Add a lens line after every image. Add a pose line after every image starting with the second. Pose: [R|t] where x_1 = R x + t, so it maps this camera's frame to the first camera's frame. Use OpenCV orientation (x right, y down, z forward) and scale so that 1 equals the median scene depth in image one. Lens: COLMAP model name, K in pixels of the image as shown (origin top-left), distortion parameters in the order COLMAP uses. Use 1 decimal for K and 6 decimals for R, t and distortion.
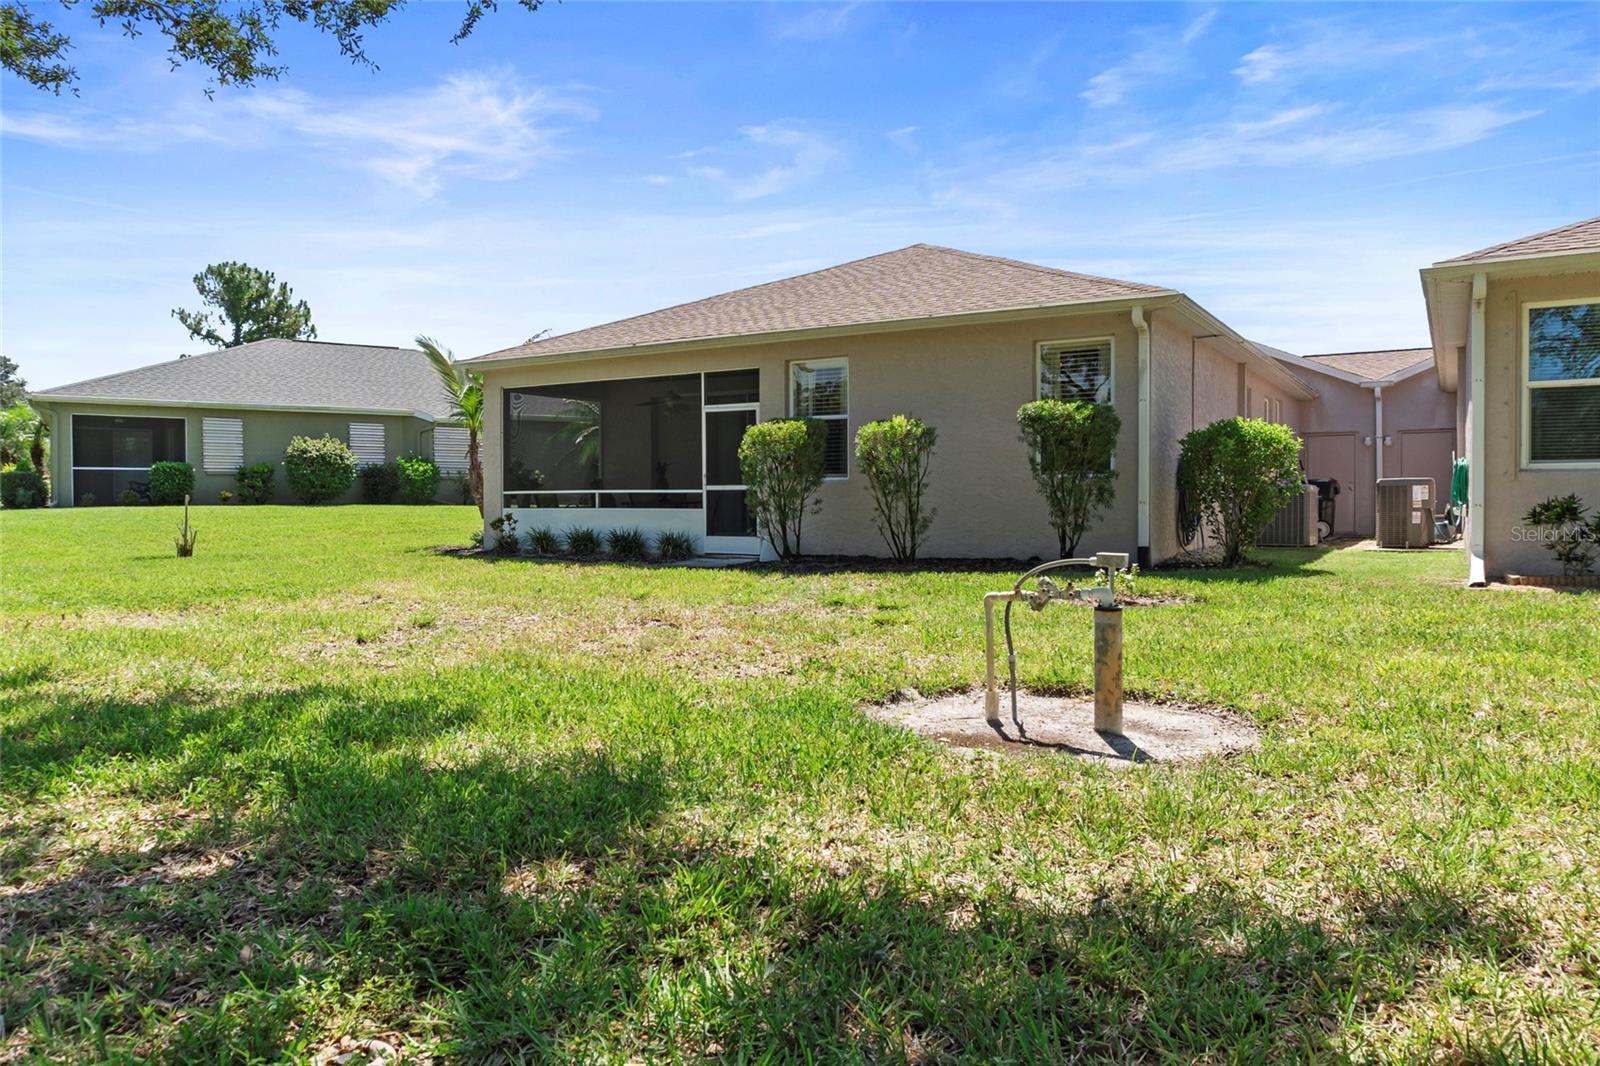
lens RADIAL K [[1086.8, 0, 797.7], [0, 1086.8, 527.6], [0, 0, 1]] dist [-0.024307, -0.007050]
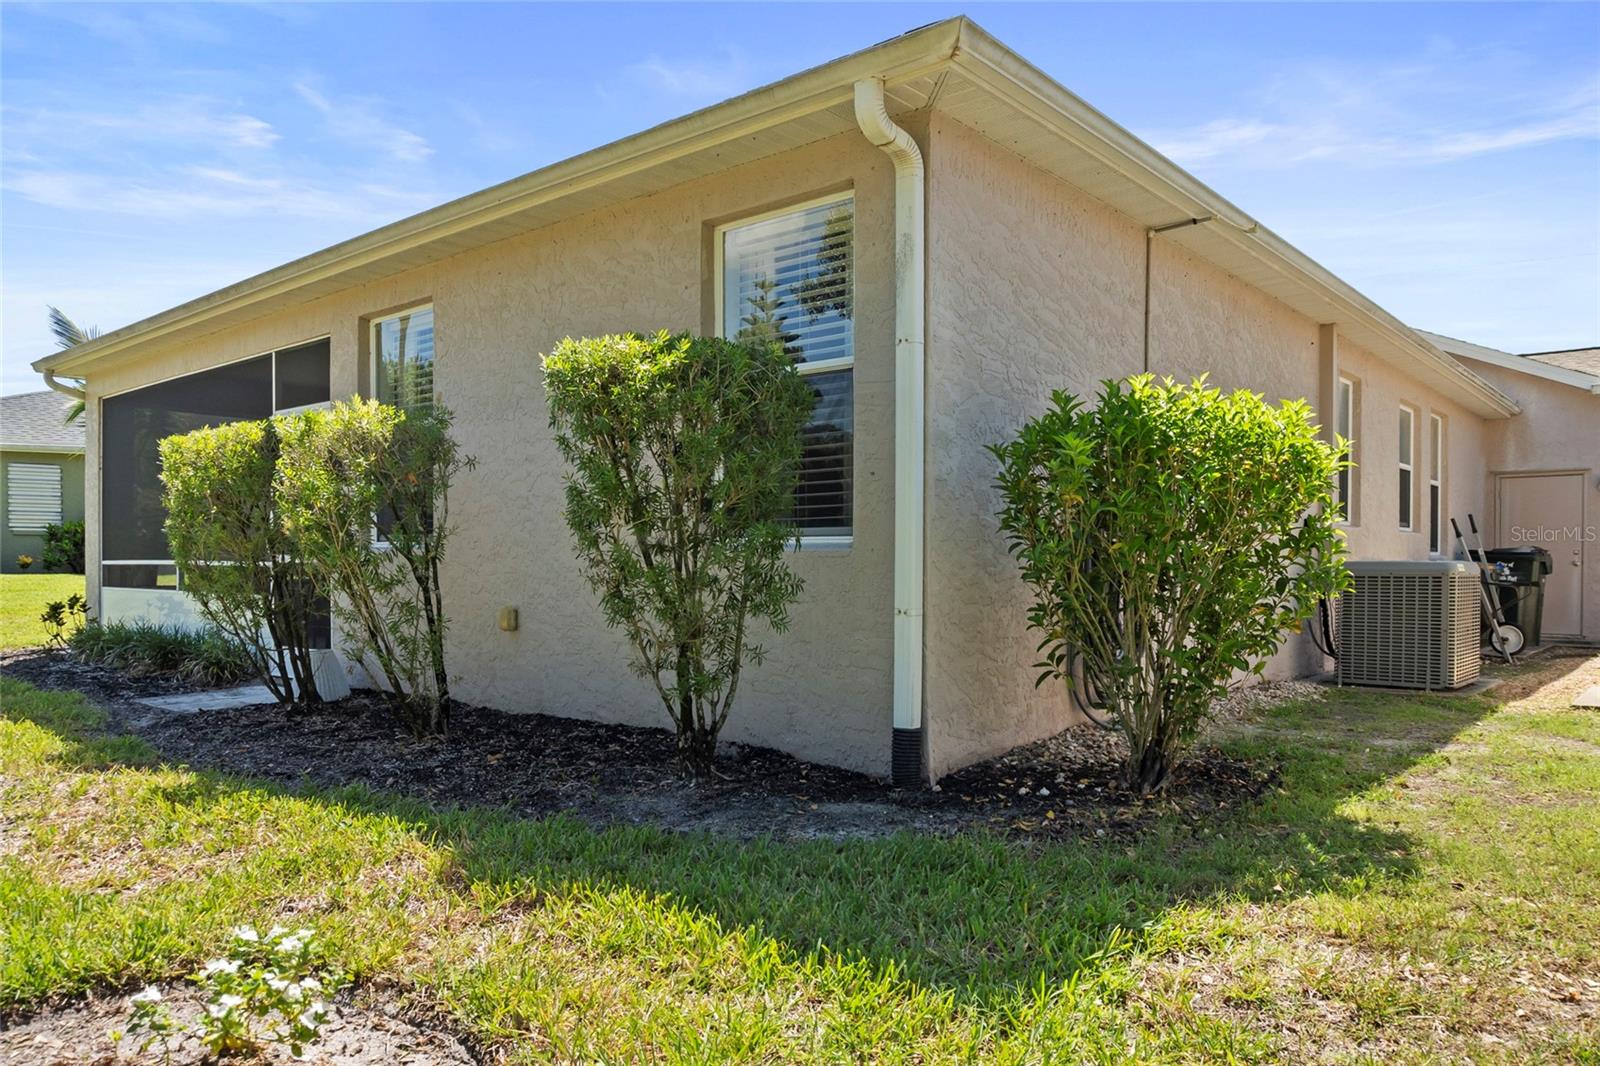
lens RADIAL K [[1086.8, 0, 851.4], [0, 1086.8, 570.3], [0, 0, 1]] dist [-0.024307, -0.007050]
pose [[0.989444, 0.008143, -0.144688, 0.274960], [-0.010908, 0.999773, -0.018329, -0.023521], [0.144506, 0.019714, 0.989308, 0.482115]]
